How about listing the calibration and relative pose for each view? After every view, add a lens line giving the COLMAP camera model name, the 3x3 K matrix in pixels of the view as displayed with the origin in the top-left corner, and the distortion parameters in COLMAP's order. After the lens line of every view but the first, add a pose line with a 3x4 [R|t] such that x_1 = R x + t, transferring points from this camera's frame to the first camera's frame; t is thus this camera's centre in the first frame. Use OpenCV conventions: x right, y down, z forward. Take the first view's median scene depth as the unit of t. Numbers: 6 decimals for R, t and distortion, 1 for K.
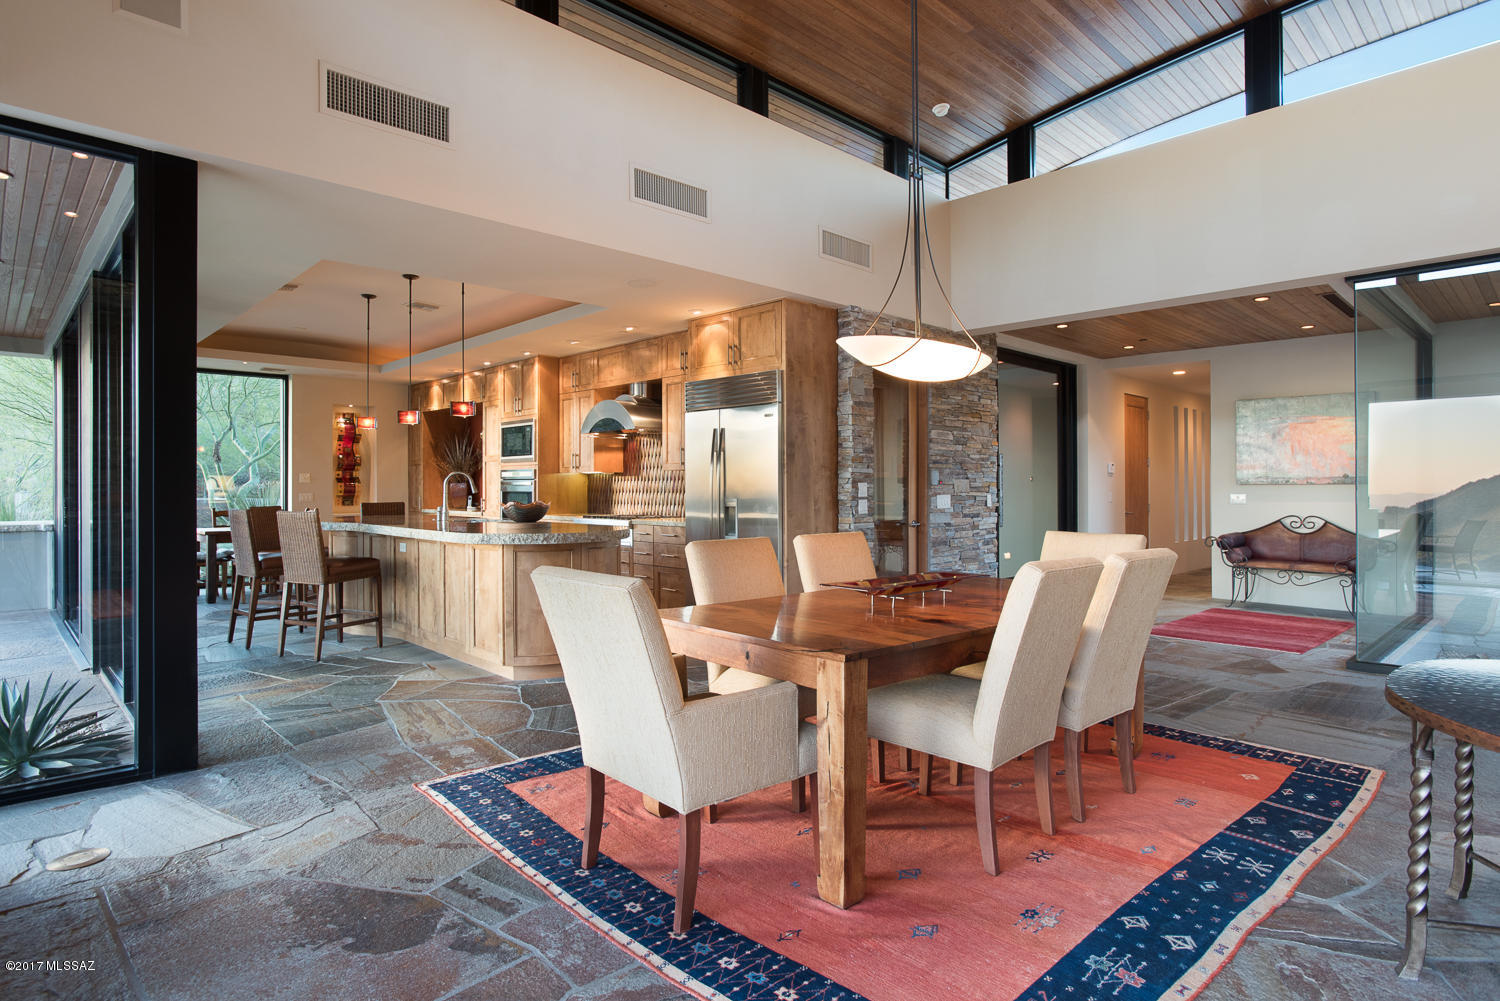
lens RADIAL K [[831.3, 0, 734.3], [0, 831.3, 489.6], [0, 0, 1]] dist [-0.017673, 0.000222]
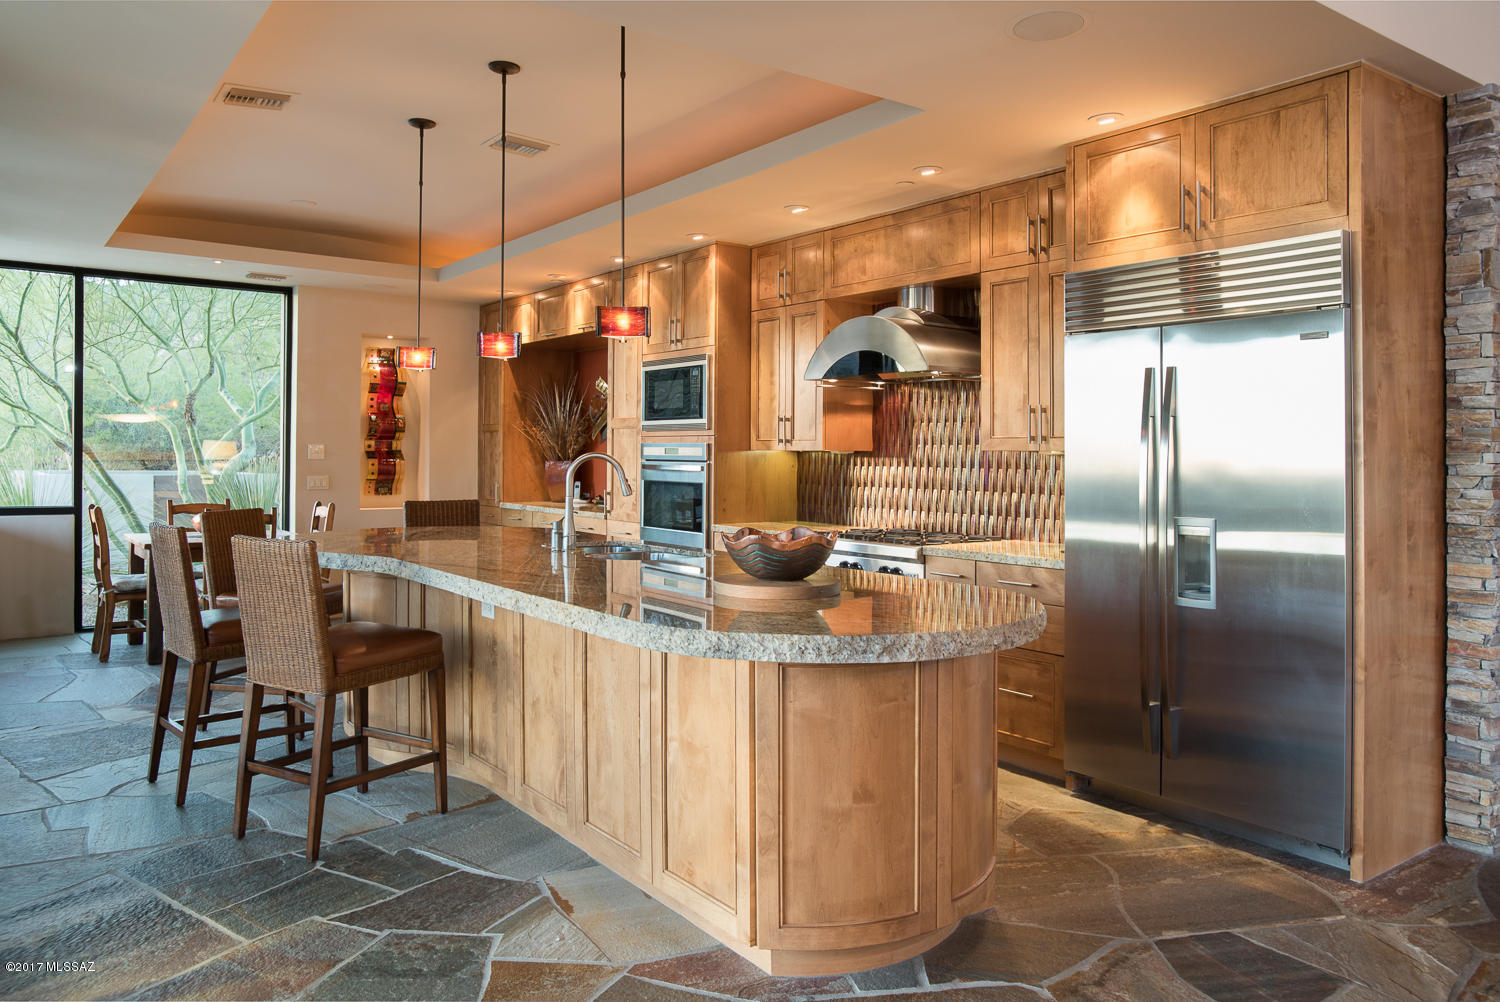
lens RADIAL K [[1032.0, 0, 817.0], [0, 1032.0, 451.5], [0, 0, 1]] dist [-0.008420, -0.002655]
pose [[0.999078, 0.006056, -0.042494, -0.160025], [-0.006304, 0.999964, -0.005708, -0.018019], [0.042457, 0.005971, 0.999080, 0.353577]]
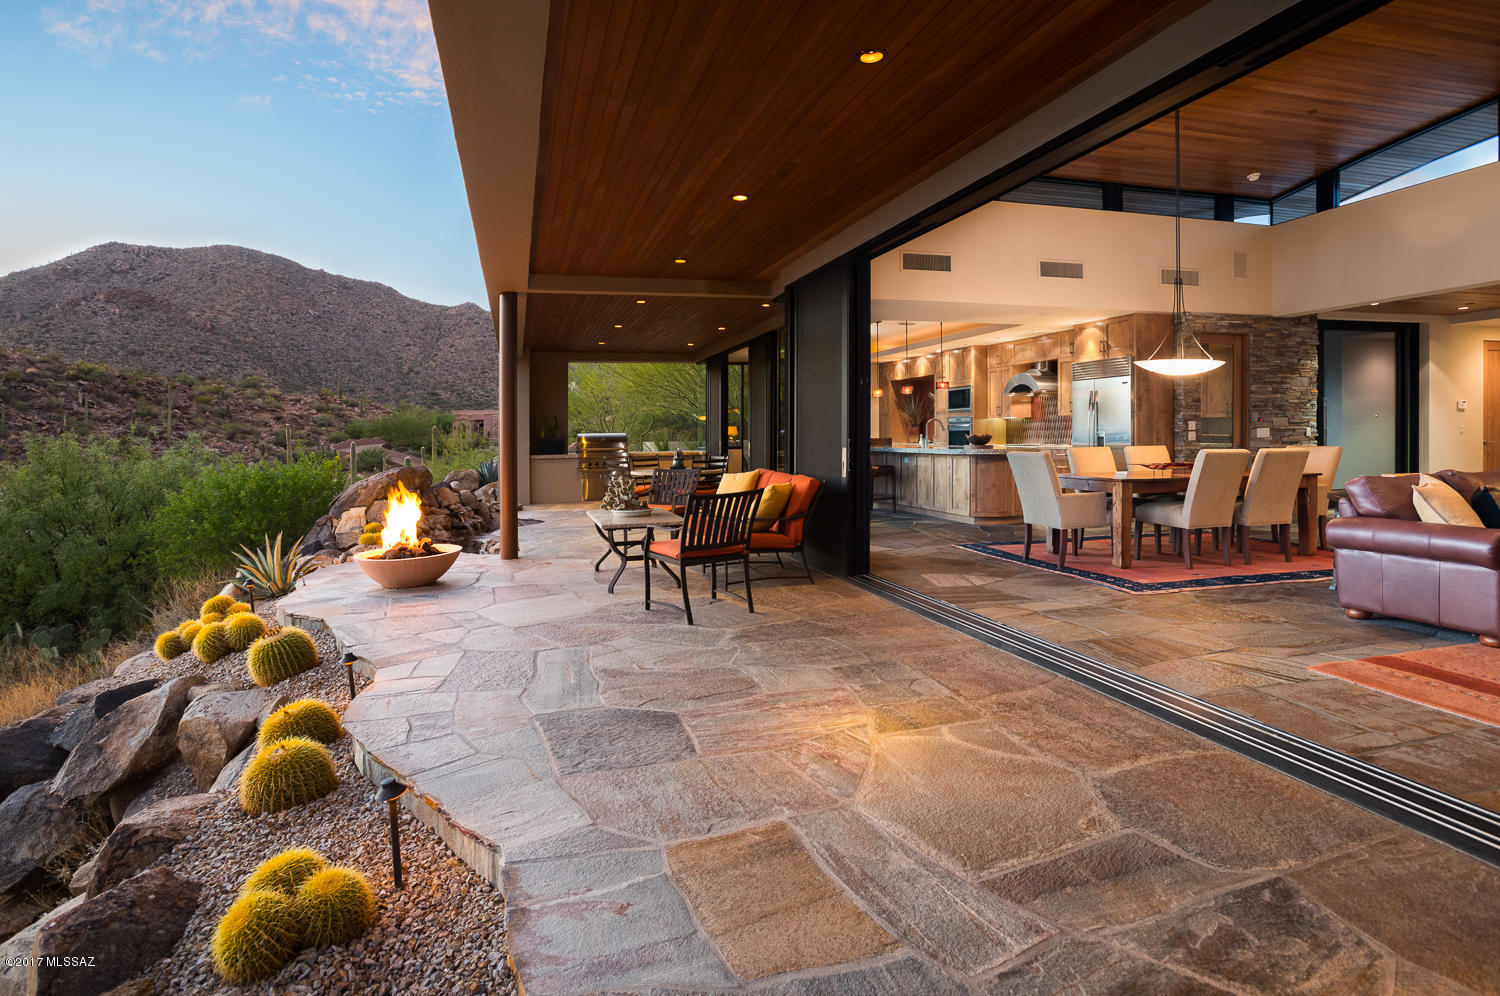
lens RADIAL K [[768.5, 0, 686.4], [0, 768.5, 464.5], [0, 0, 1]] dist [-0.028672, 0.000701]
pose [[0.855731, 0.008196, -0.517356, 0.064948], [0.013381, 0.999190, 0.037962, 0.006104], [0.517248, -0.039407, 0.854928, -0.658323]]
